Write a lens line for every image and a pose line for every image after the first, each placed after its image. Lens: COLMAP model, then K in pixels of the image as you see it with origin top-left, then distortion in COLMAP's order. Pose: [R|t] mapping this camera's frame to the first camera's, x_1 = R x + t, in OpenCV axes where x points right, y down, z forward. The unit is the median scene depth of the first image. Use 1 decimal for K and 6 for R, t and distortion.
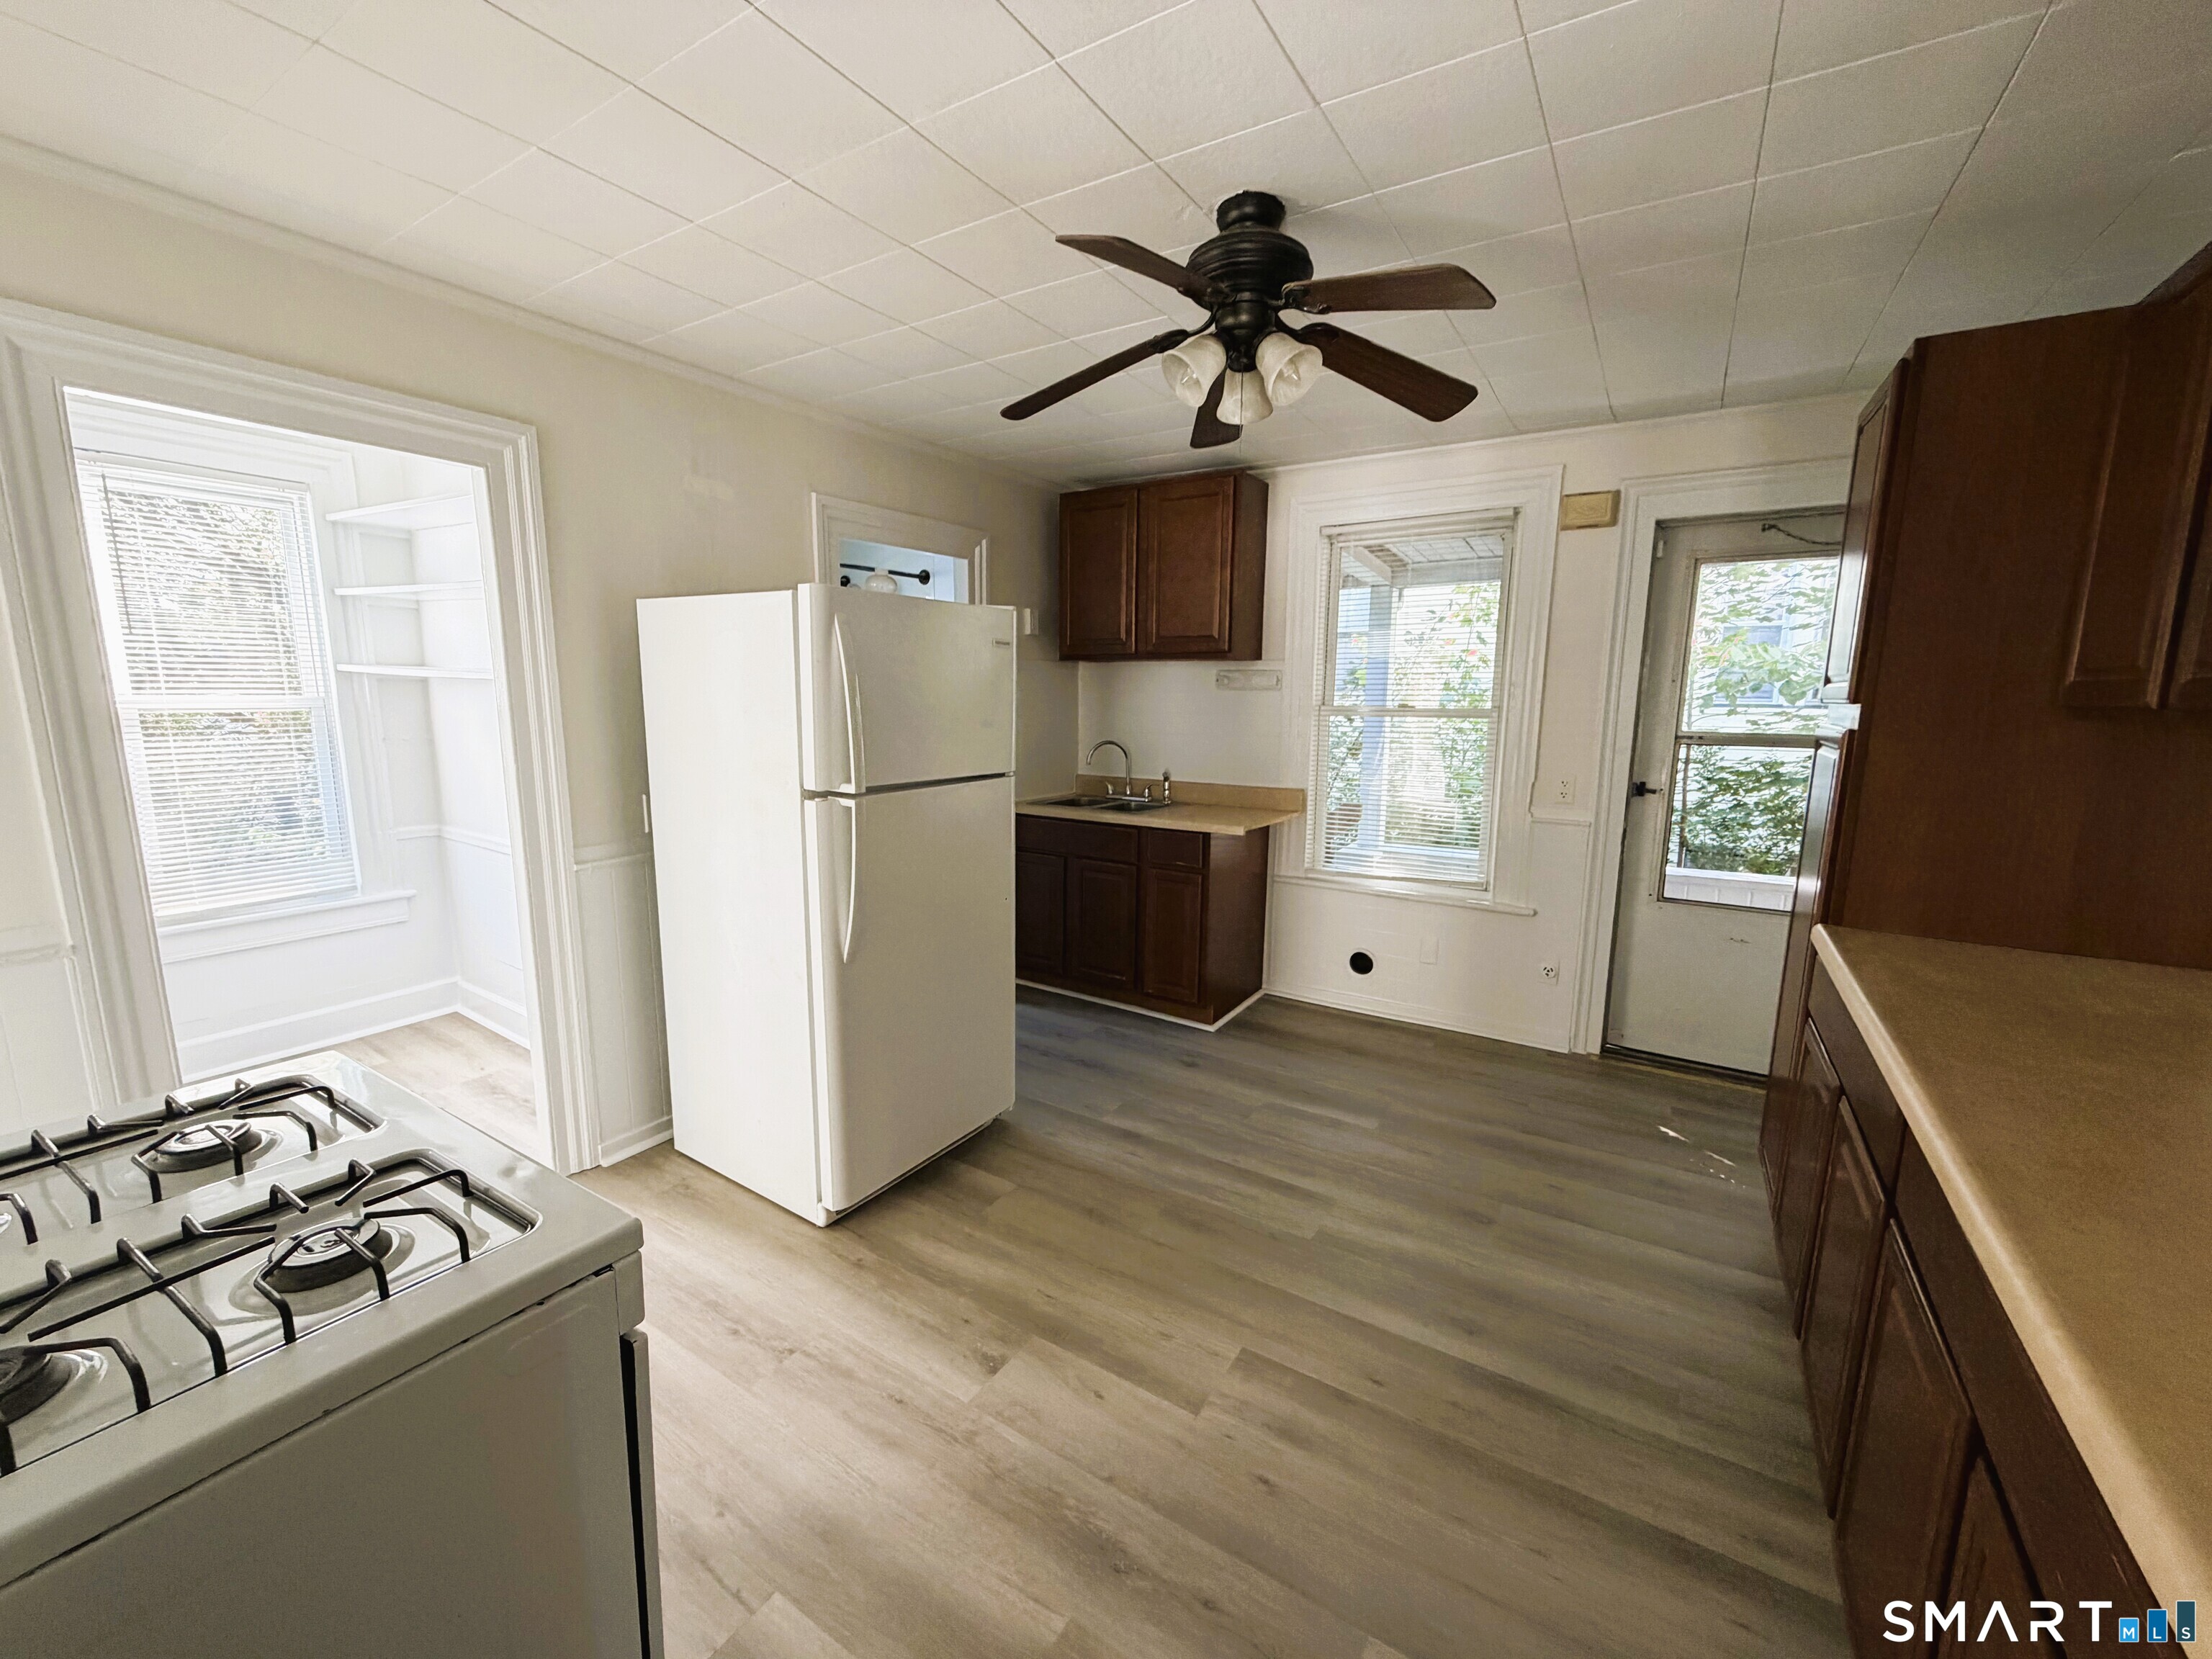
lens RADIAL K [[879.9, 0, 1099.5], [0, 879.9, 838.5], [0, 0, 1]] dist [0.002414, 0.000765]
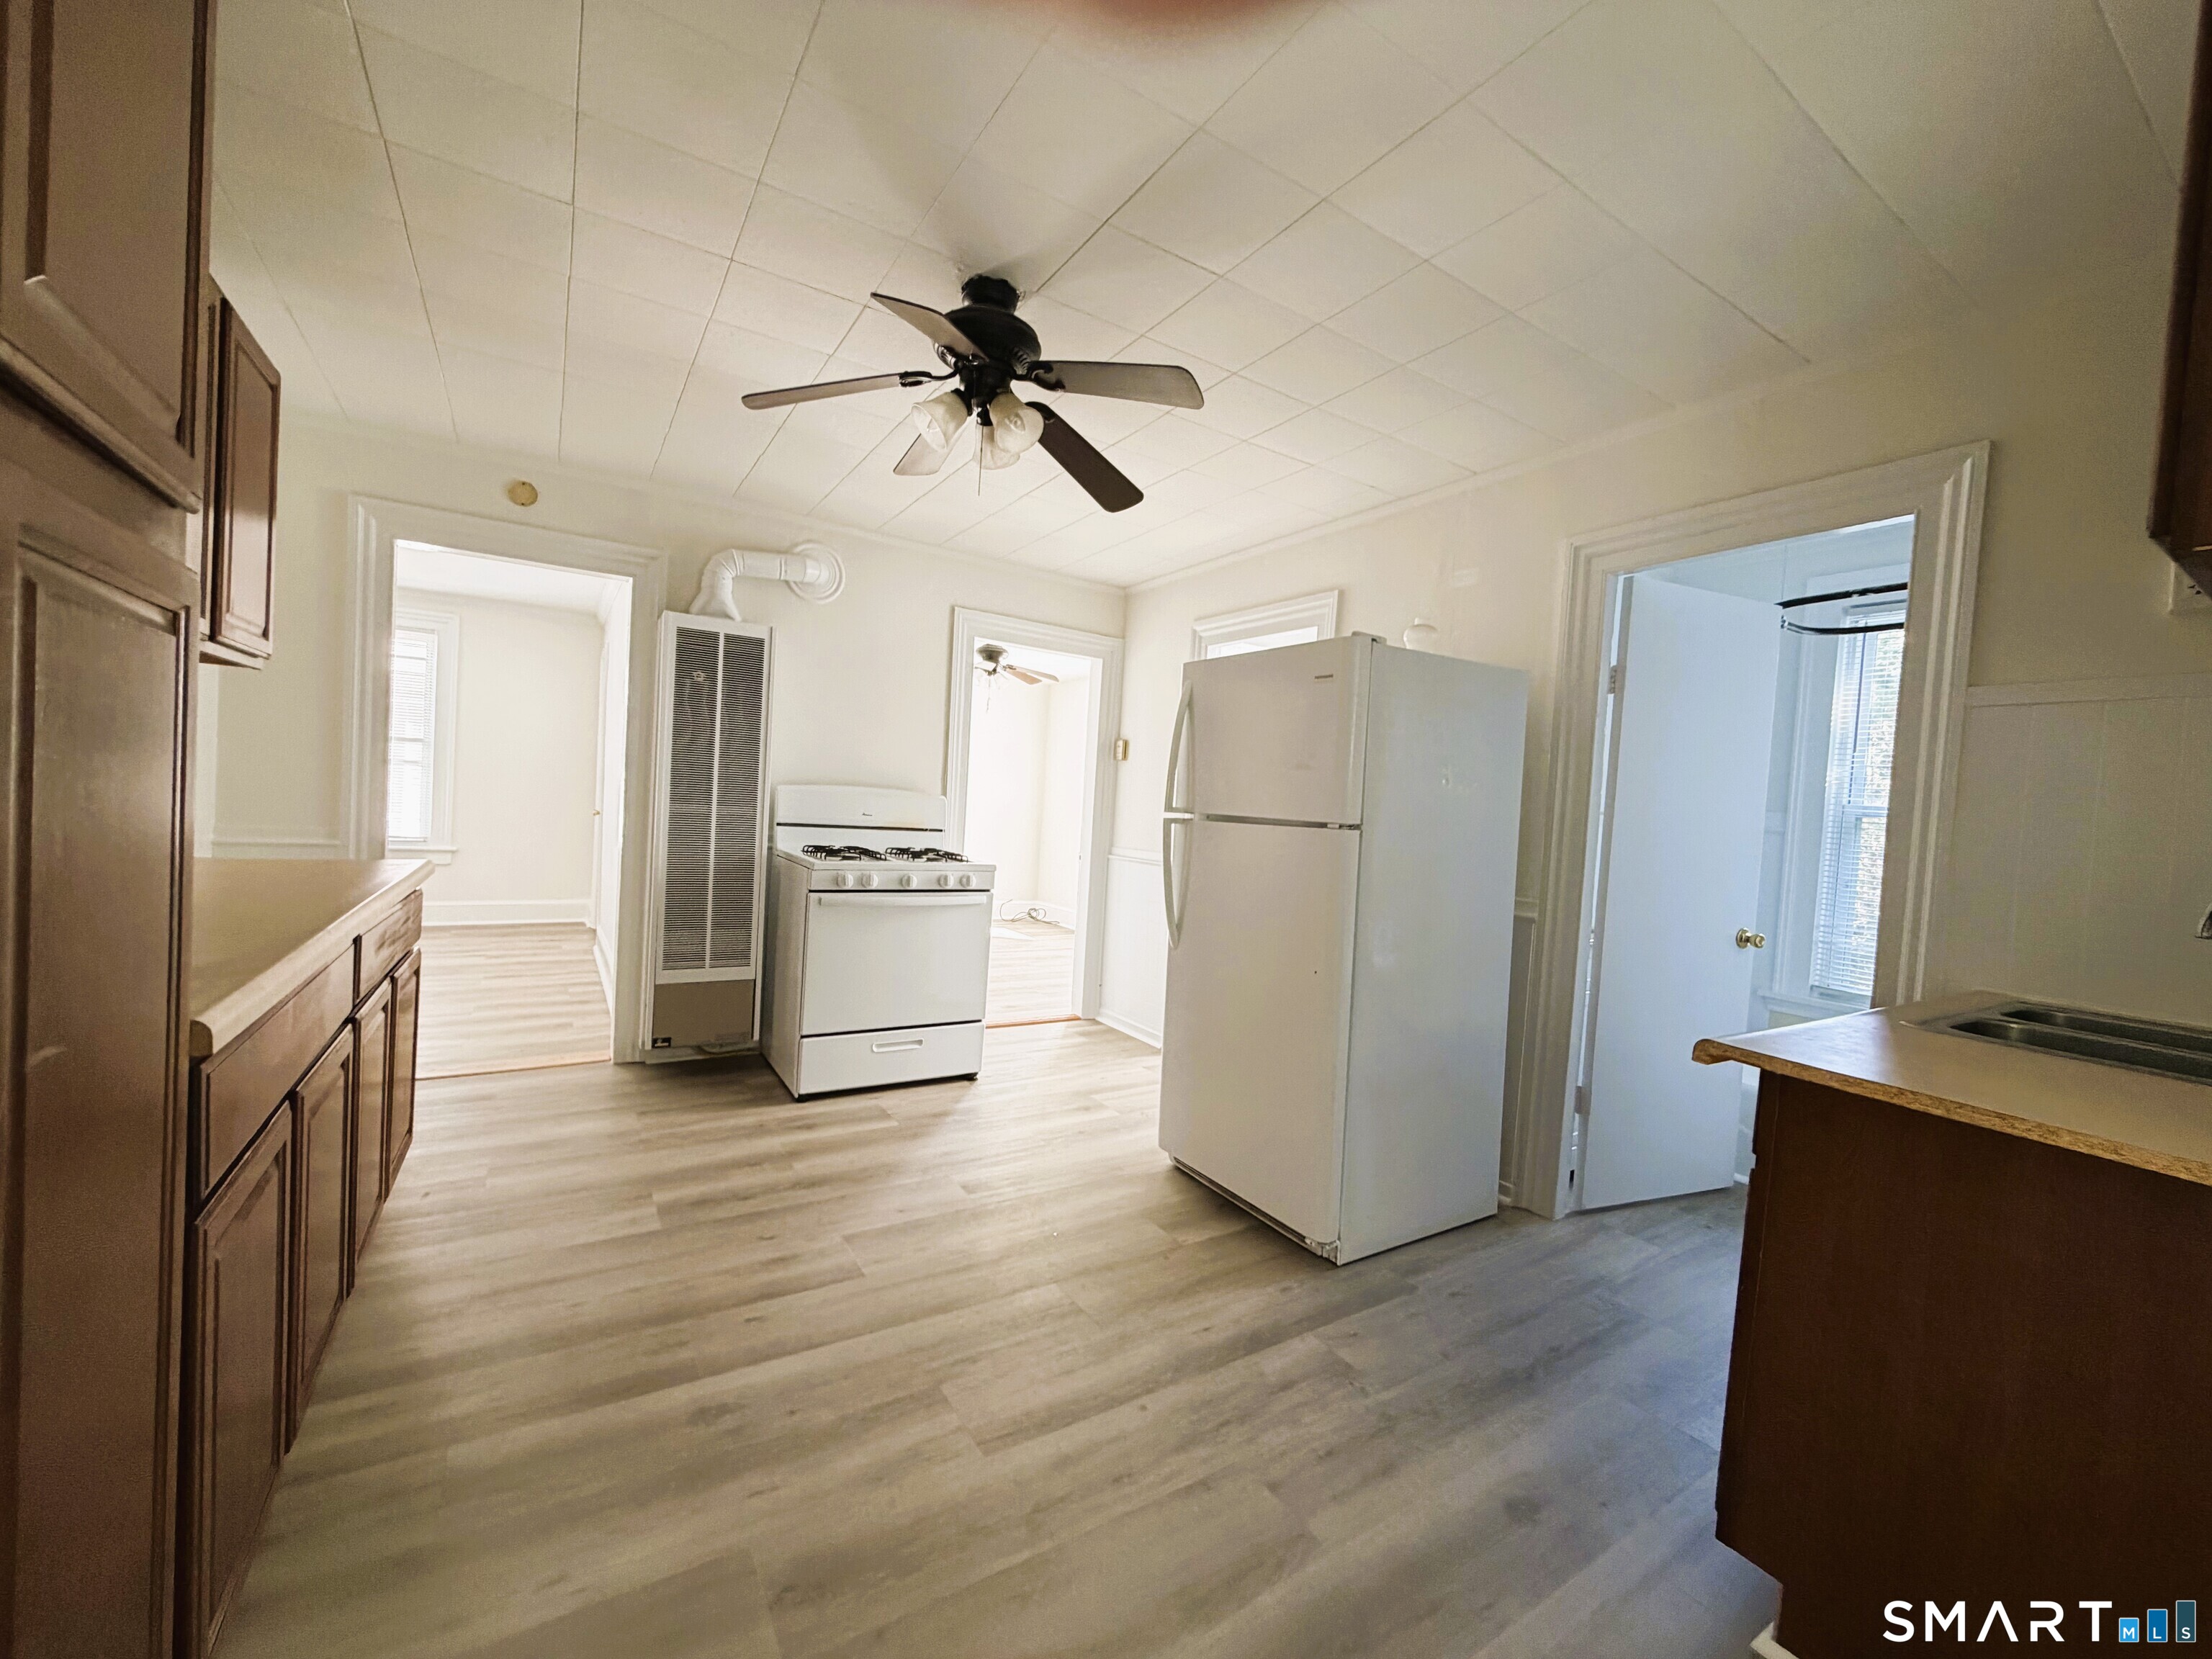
lens RADIAL K [[879.9, 0, 1107.4], [0, 879.9, 835.5], [0, 0, 1]] dist [0.002414, 0.000765]
pose [[-0.418295, -0.008077, -0.908276, 0.807602], [-0.210961, 0.973480, 0.088499, -0.098987], [0.883473, 0.228629, -0.408905, 1.225808]]
